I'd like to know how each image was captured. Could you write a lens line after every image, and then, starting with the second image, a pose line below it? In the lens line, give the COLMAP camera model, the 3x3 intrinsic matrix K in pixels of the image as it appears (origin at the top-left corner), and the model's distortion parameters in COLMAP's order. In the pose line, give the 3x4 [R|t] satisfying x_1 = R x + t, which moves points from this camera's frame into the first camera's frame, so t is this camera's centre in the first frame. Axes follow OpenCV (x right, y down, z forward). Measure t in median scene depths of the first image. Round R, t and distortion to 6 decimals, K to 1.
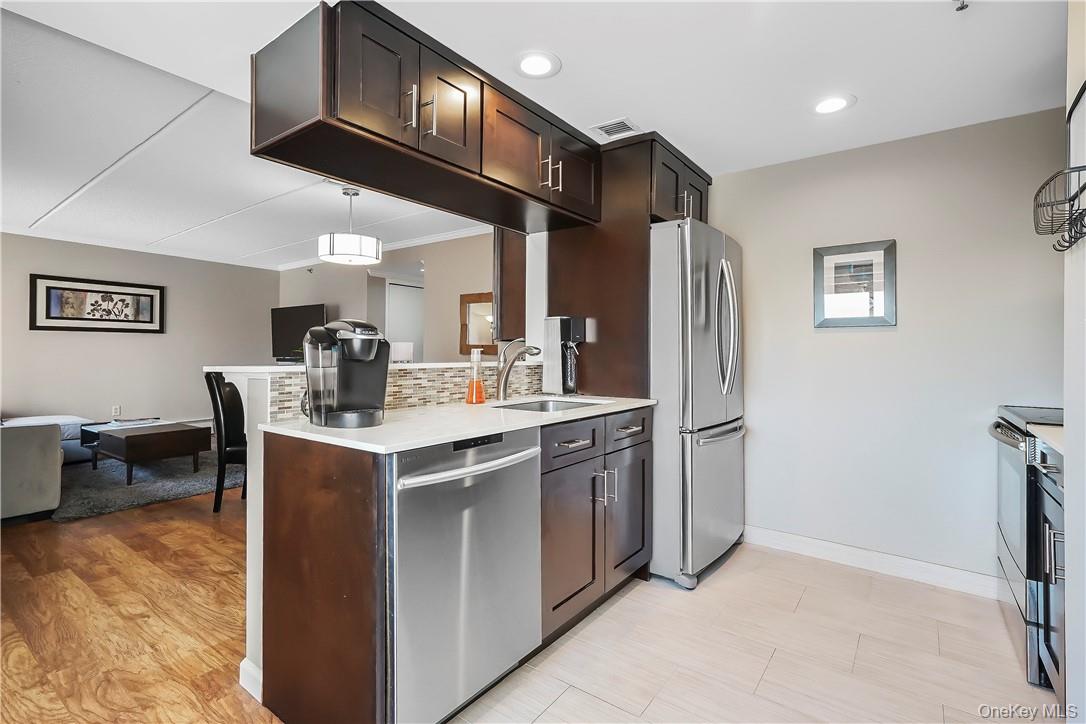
lens RADIAL K [[508.9, 0, 519.2], [0, 508.9, 348.1], [0, 0, 1]] dist [-0.005513, 0.010339]
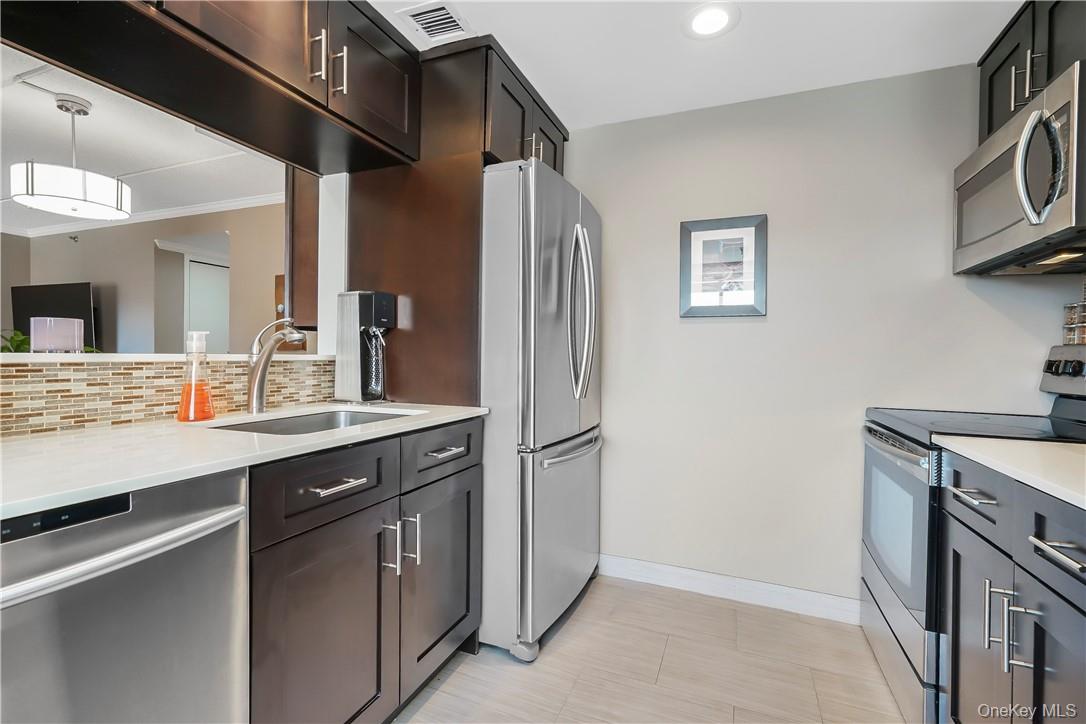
lens RADIAL K [[506.7, 0, 528.2], [0, 506.7, 360.6], [0, 0, 1]] dist [-0.001933, 0.013052]
pose [[0.964789, 0.004752, 0.262983, 0.130340], [-0.010671, 0.999721, 0.021081, 0.017852], [-0.262809, -0.023145, 0.964570, 0.281107]]
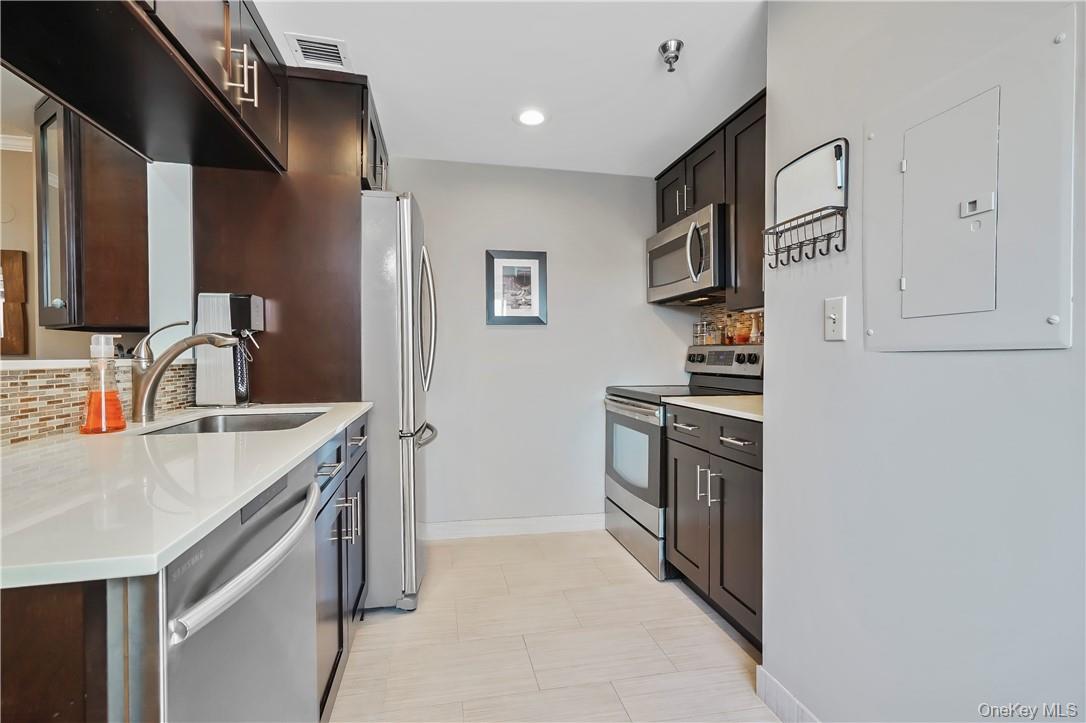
lens RADIAL K [[506.7, 0, 528.2], [0, 506.7, 360.1], [0, 0, 1]] dist [-0.001933, 0.013052]
pose [[0.653809, -0.013381, 0.756541, -0.189163], [-0.001637, 0.999816, 0.019099, 0.016487], [-0.756658, -0.013726, 0.653667, 0.256842]]
